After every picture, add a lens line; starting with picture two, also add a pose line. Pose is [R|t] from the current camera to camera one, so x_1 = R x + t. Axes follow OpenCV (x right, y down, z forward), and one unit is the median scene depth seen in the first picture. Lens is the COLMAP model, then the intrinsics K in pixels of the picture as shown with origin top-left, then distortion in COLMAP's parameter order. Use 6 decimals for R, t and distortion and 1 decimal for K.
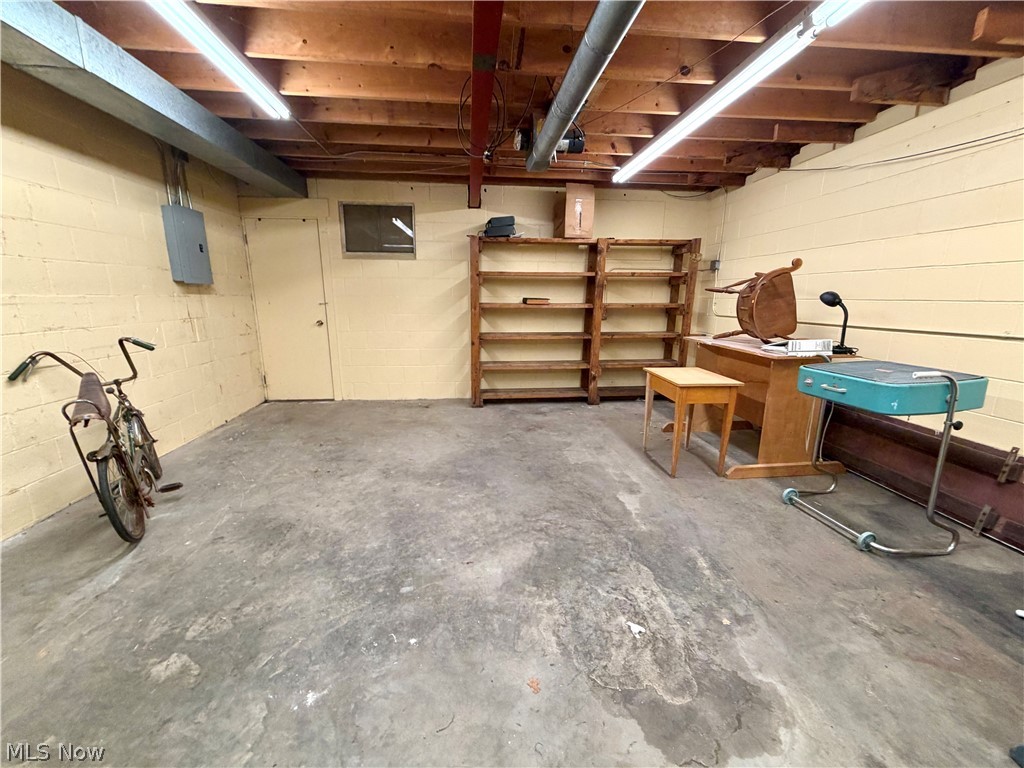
lens RADIAL K [[408.1, 0, 512.2], [0, 408.1, 383.7], [0, 0, 1]] dist [0.000665, -0.000120]
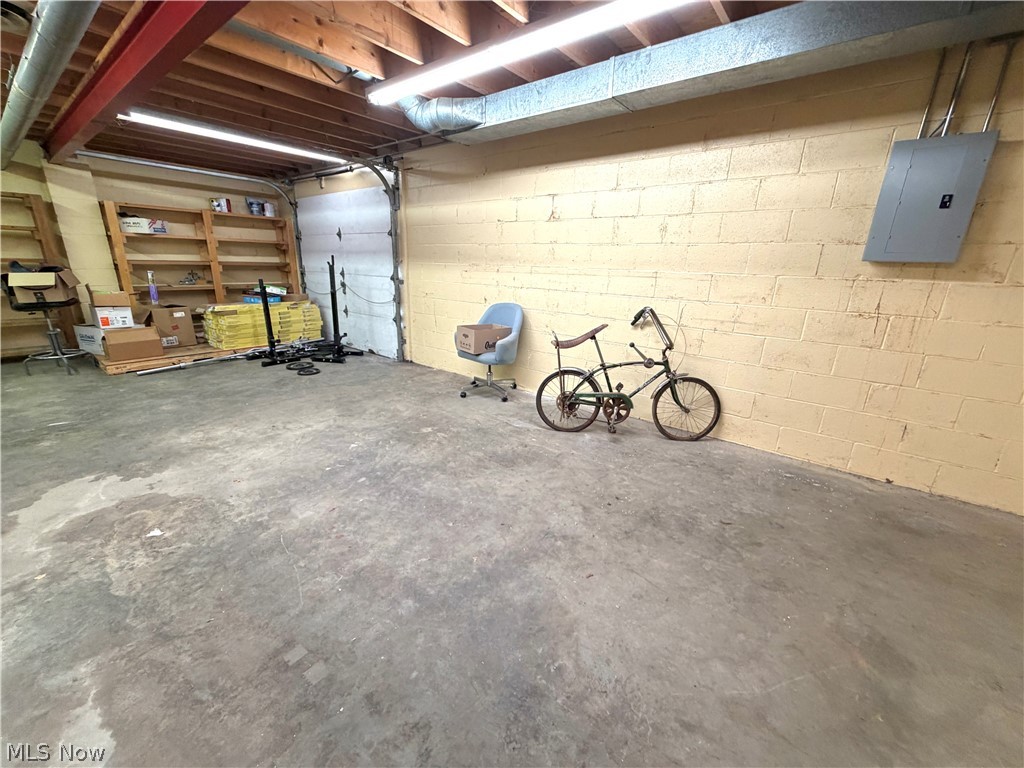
lens RADIAL K [[408.1, 0, 512.6], [0, 408.1, 386.6], [0, 0, 1]] dist [0.000665, -0.000120]
pose [[-0.699251, 0.187265, -0.689912, 0.252834], [-0.180434, 0.887601, 0.423801, -0.411537], [0.691730, 0.420827, -0.586867, 1.823165]]
